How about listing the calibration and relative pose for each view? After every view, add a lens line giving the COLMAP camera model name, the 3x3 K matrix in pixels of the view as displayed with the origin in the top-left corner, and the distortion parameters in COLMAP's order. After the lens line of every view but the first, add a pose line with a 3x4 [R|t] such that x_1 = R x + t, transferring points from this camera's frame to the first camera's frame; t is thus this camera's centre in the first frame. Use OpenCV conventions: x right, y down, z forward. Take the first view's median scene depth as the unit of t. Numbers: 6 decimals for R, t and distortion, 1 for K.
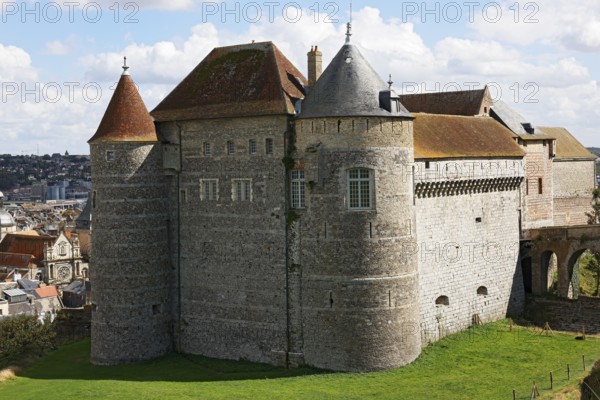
lens RADIAL K [[1169.1, 0, 300.0], [0, 1169.1, 200.0], [0, 0, 1]] dist [0.177255, -0.056825]
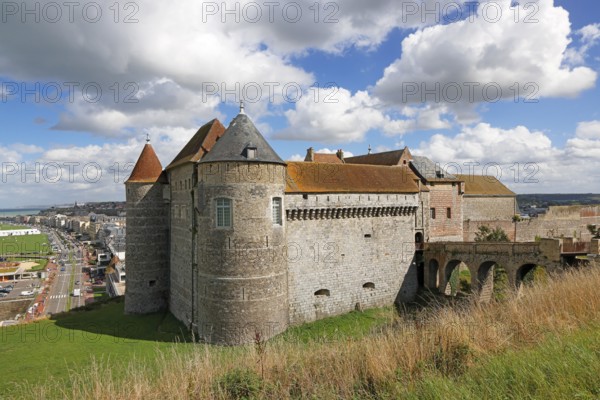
lens RADIAL K [[437.1, 0, 300.0], [0, 437.1, 200.0], [0, 0, 1]] dist [0.002989, 0.000948]
pose [[0.912517, 0.005299, -0.409005, 0.316431], [-0.018603, 0.999419, -0.028556, -0.010902], [0.408616, 0.033667, 0.912085, 0.511279]]
